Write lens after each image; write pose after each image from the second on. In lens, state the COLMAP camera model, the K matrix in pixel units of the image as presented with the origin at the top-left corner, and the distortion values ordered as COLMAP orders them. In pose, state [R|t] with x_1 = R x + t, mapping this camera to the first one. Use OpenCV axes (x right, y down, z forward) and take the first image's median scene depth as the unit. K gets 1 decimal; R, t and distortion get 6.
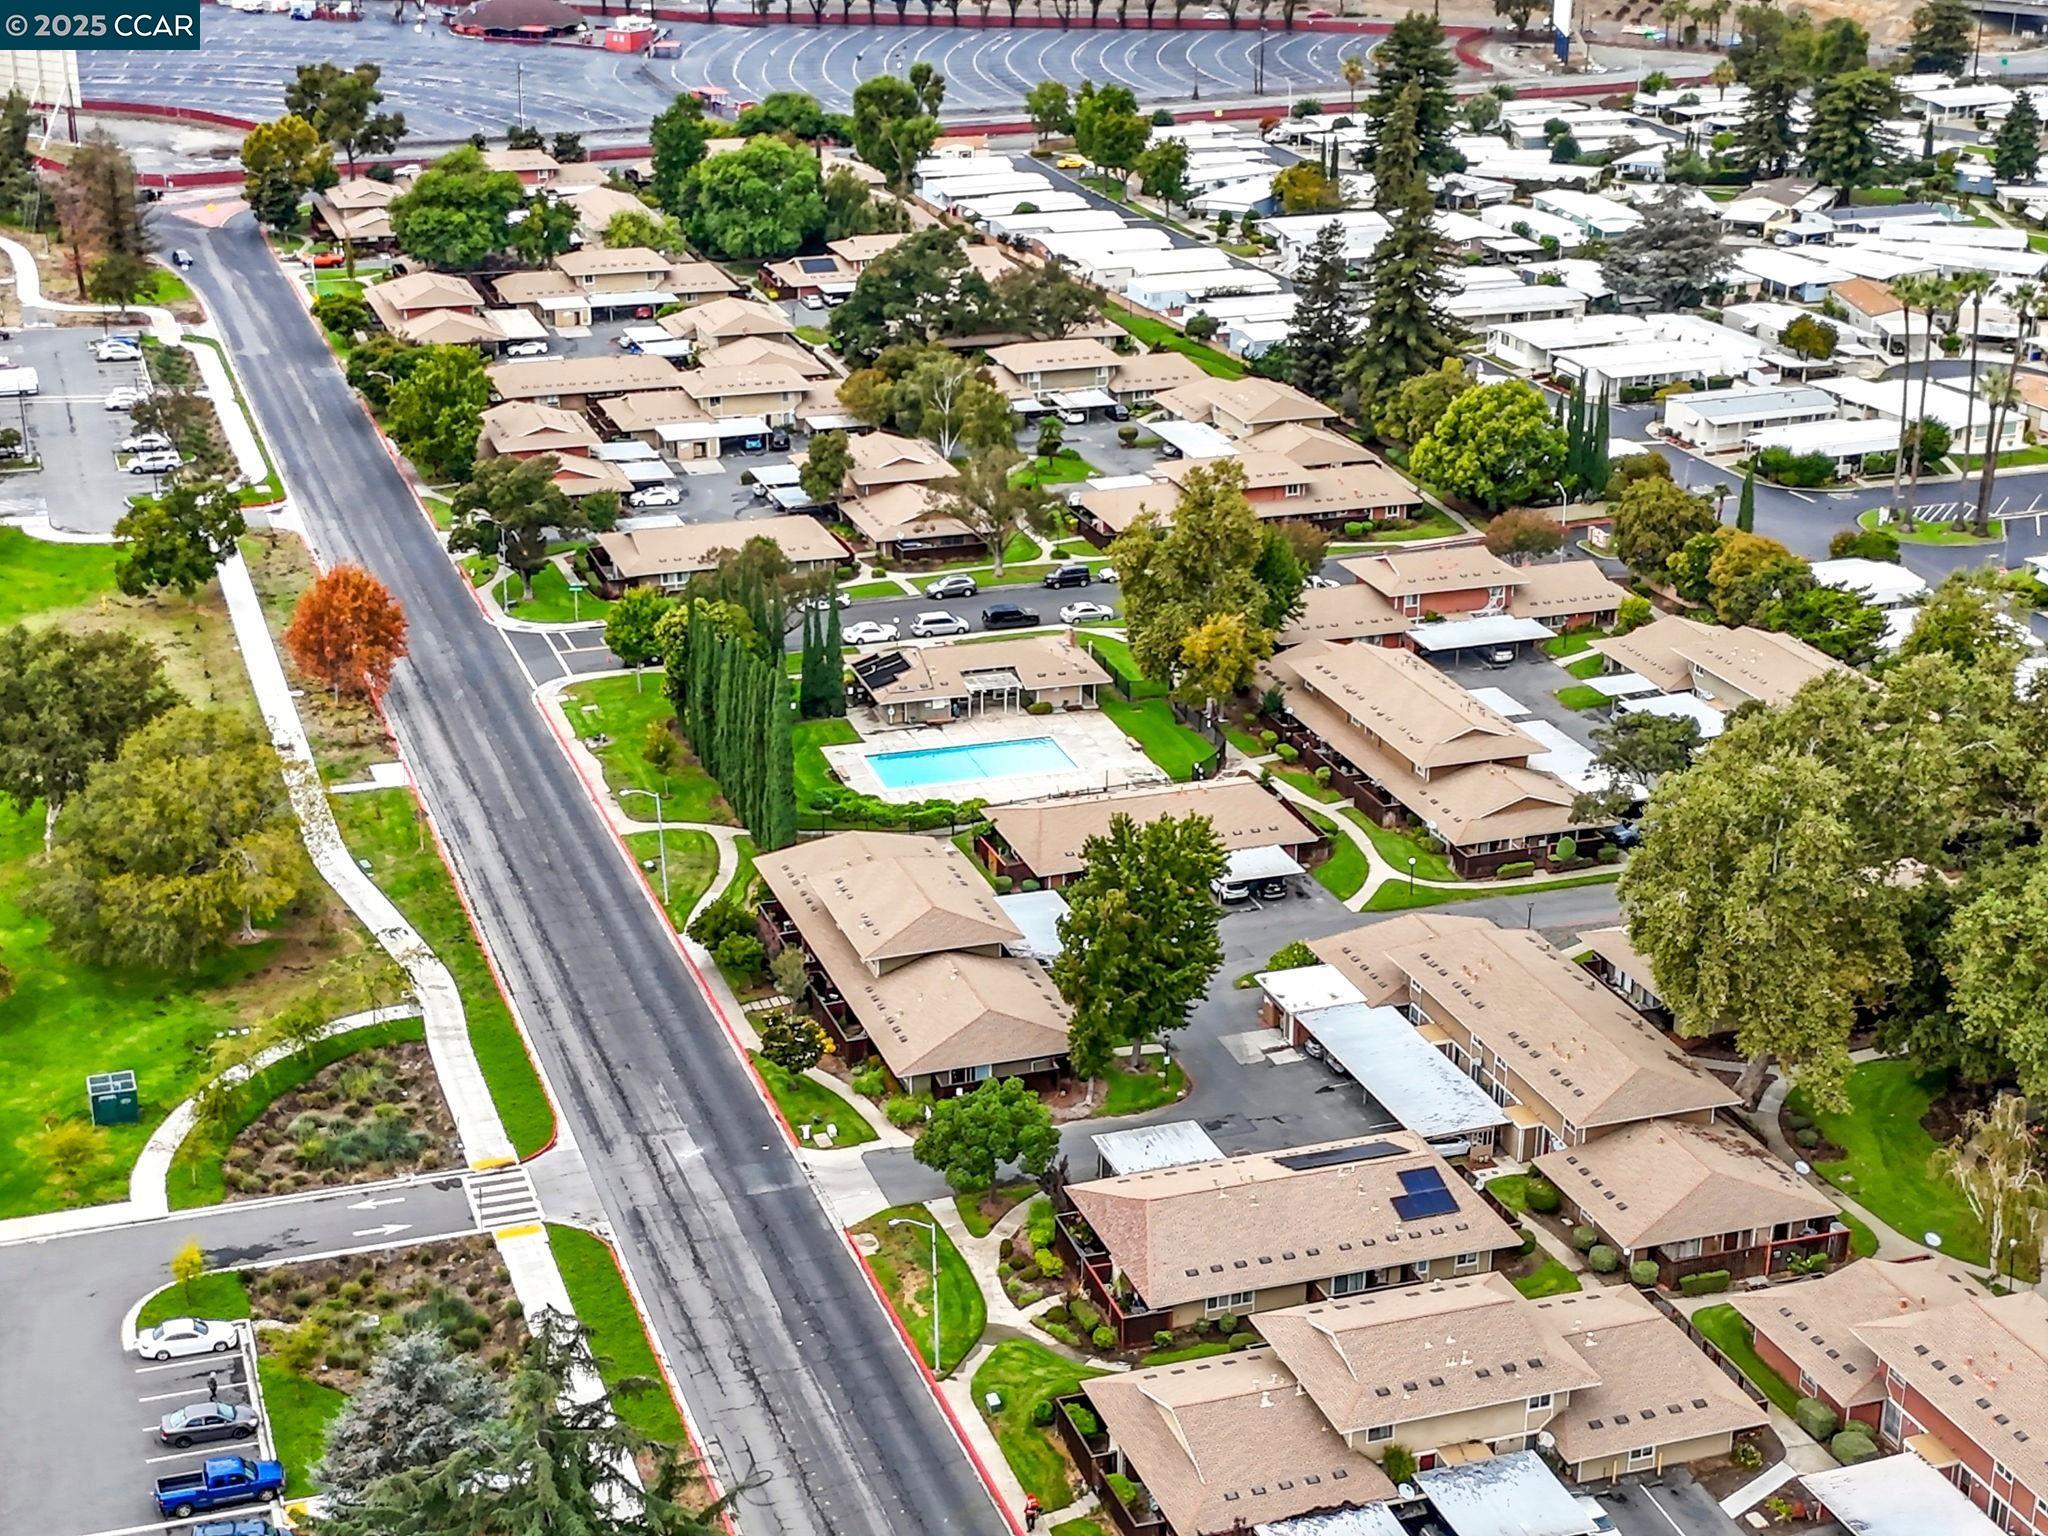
lens RADIAL K [[2989.4, 0, 1036.3], [0, 2989.4, 770.4], [0, 0, 1]] dist [0.118878, 0.000000]
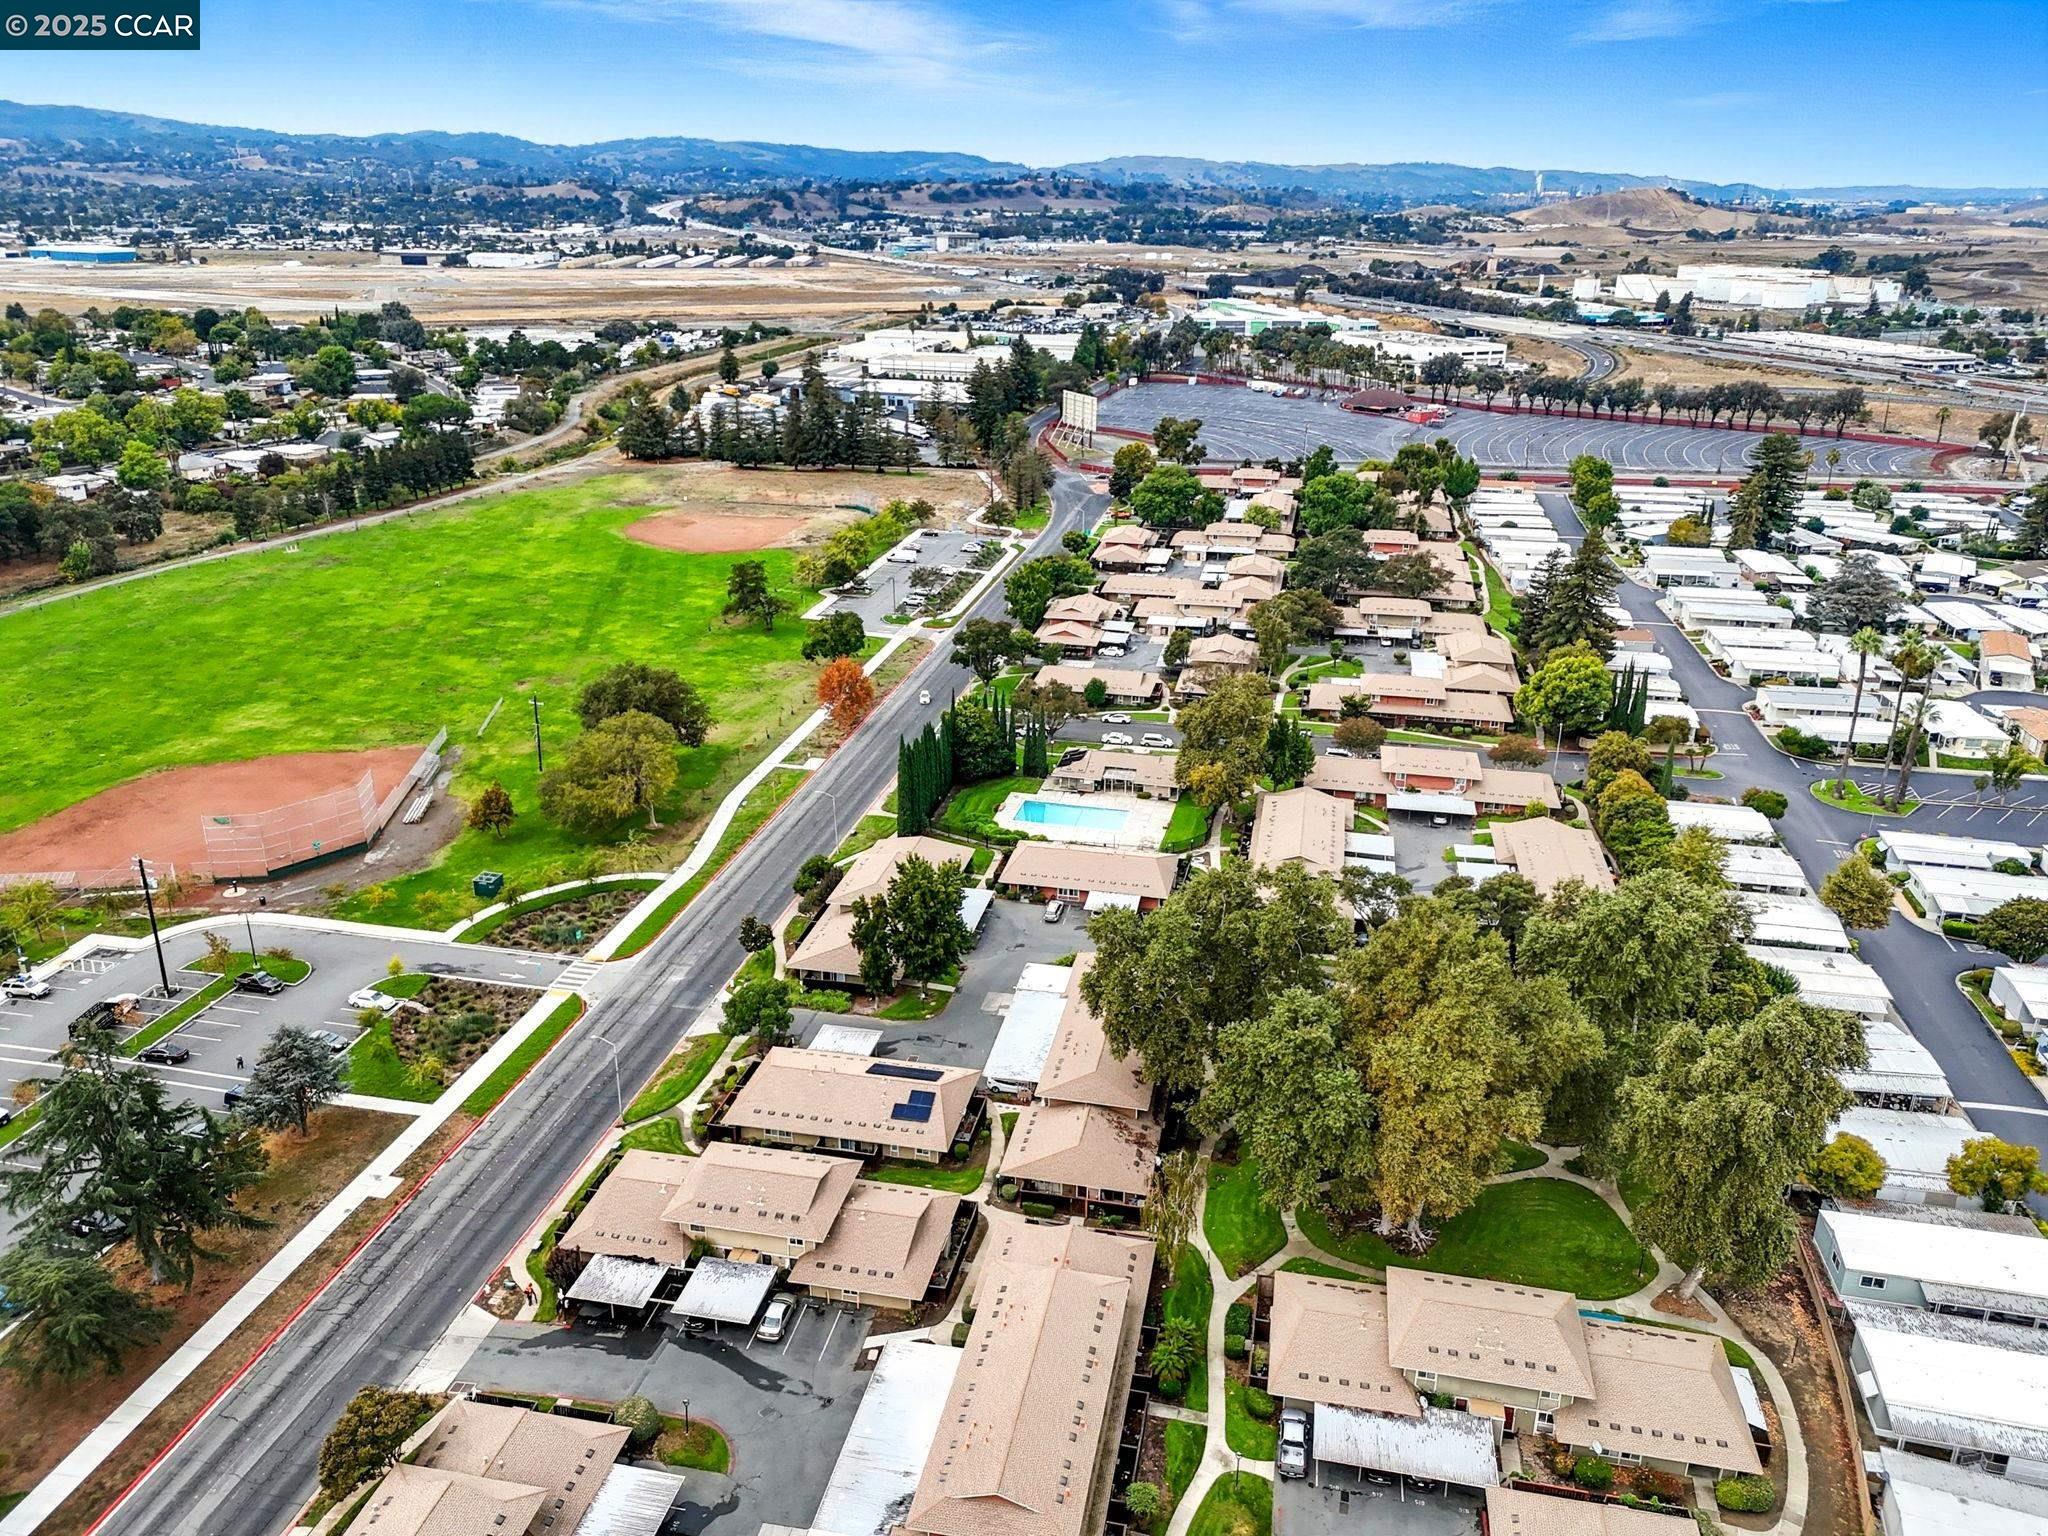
lens RADIAL K [[1510.2, 0, 1026.2], [0, 1510.2, 773.8], [0, 0, 1]] dist [0.066657, -0.052346]
pose [[0.860891, 0.186447, -0.473397, 0.342006], [-0.187027, 0.981261, 0.046352, -0.058277], [0.473168, 0.048634, 0.879629, 0.168465]]
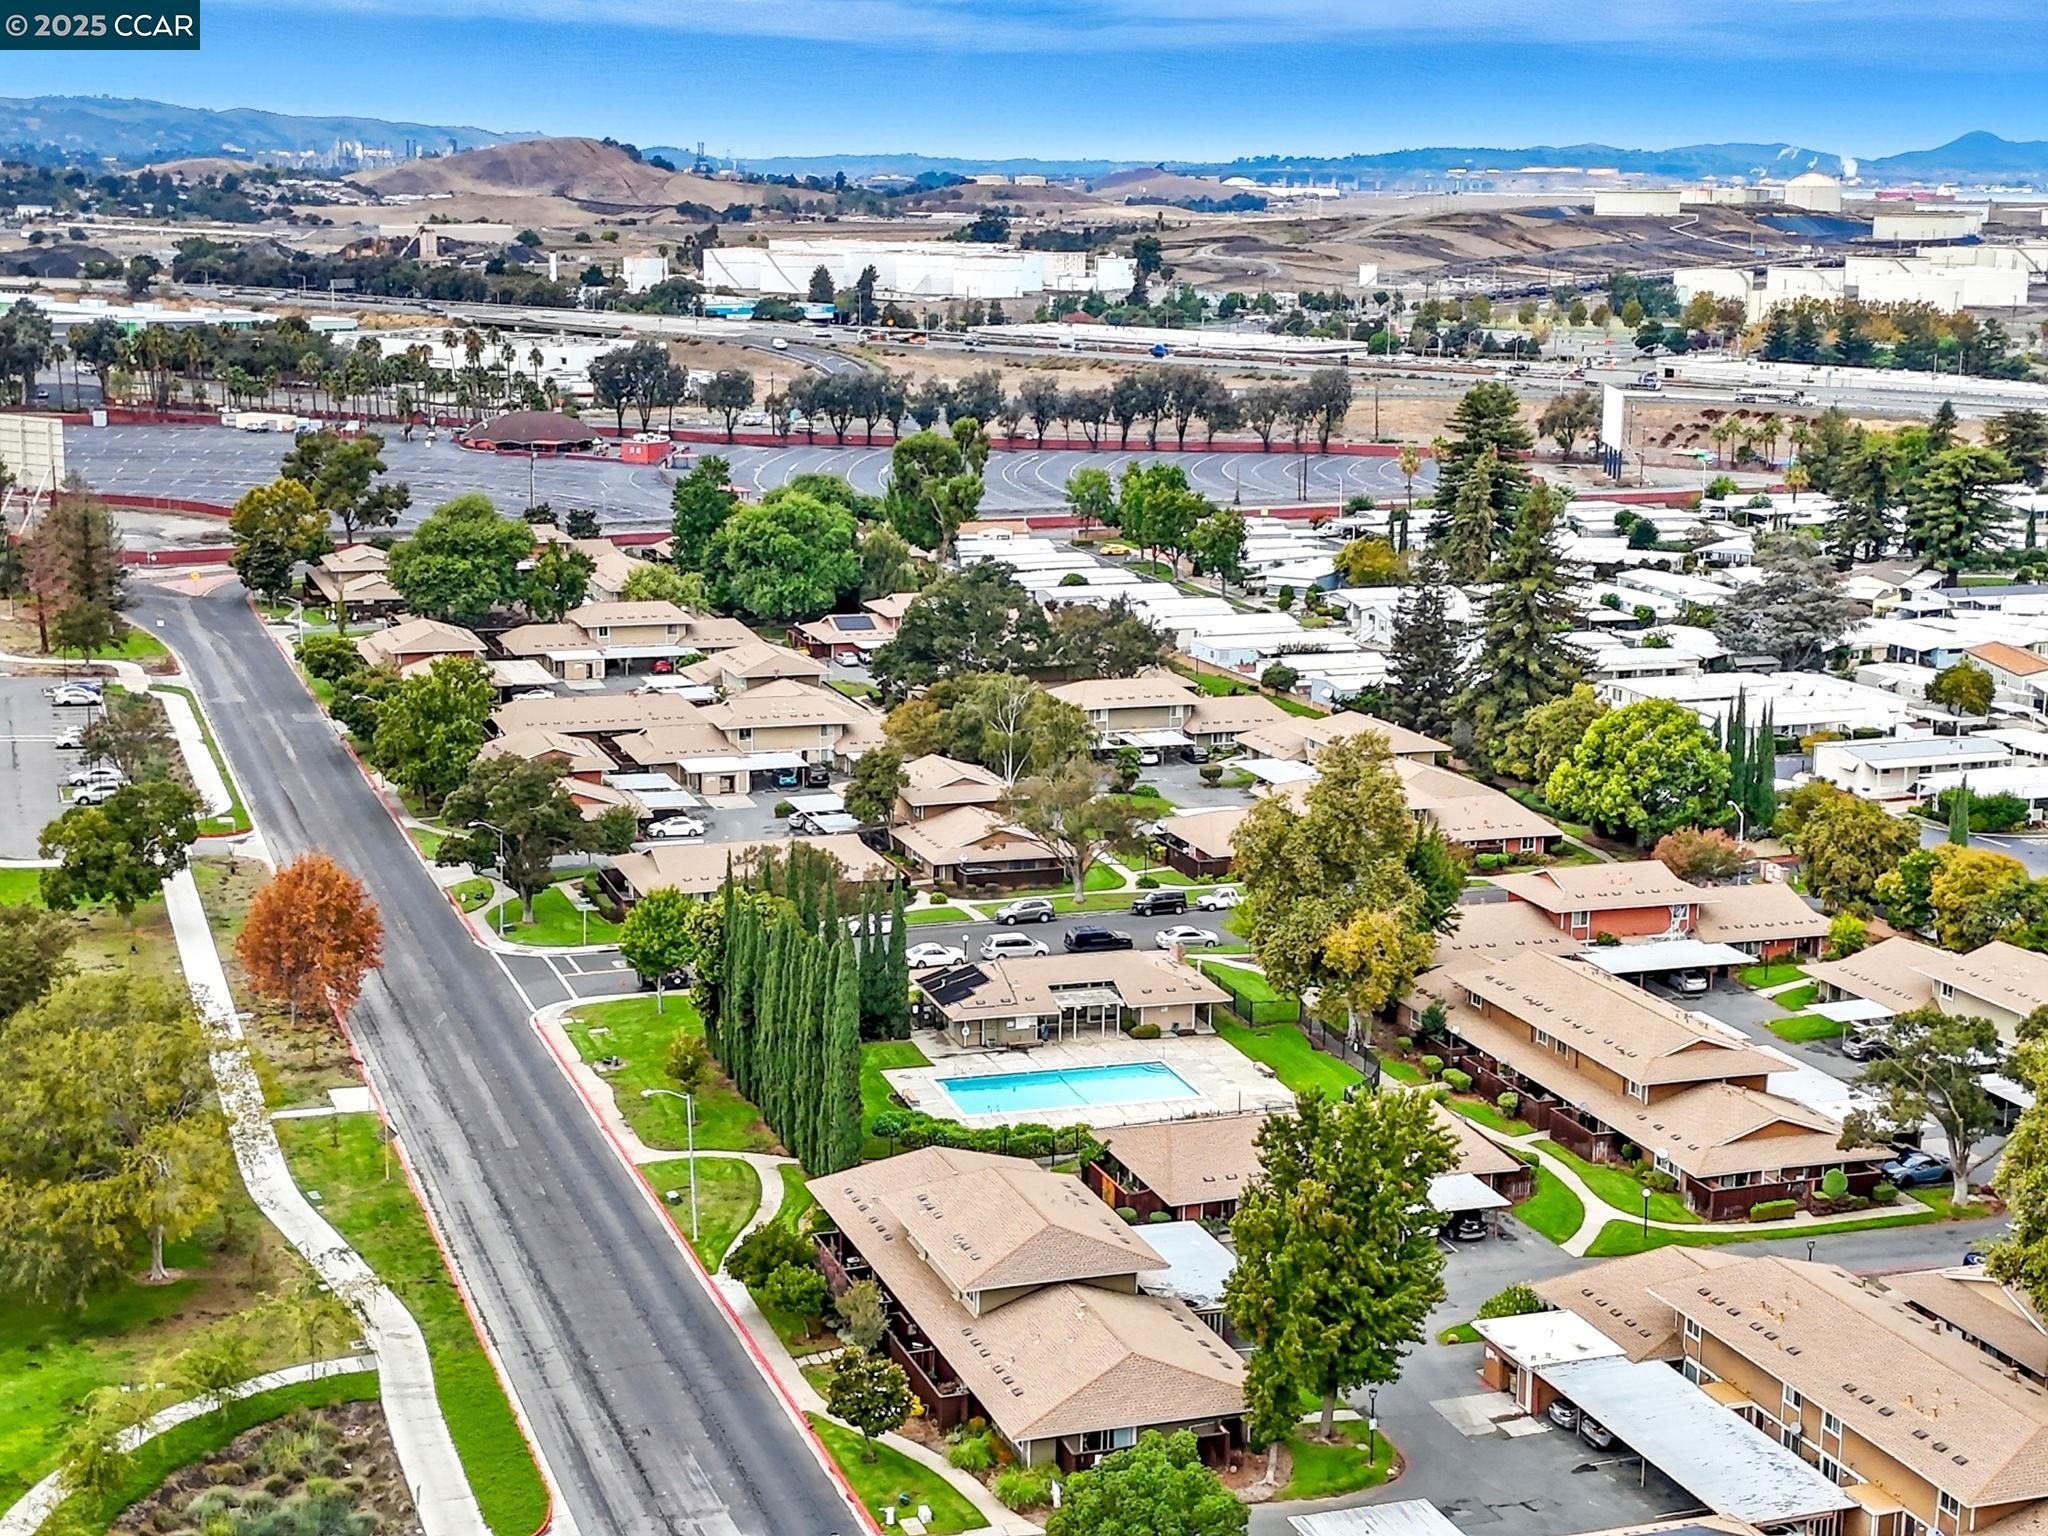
lens RADIAL K [[2989.4, 0, 1033.7], [0, 2989.4, 780.9], [0, 0, 1]] dist [0.118878, 0.000000]
pose [[0.999971, 0.007033, 0.002890, -0.030609], [-0.006468, 0.986623, -0.162891, 0.042956], [-0.003997, 0.162868, 0.986640, 0.164080]]
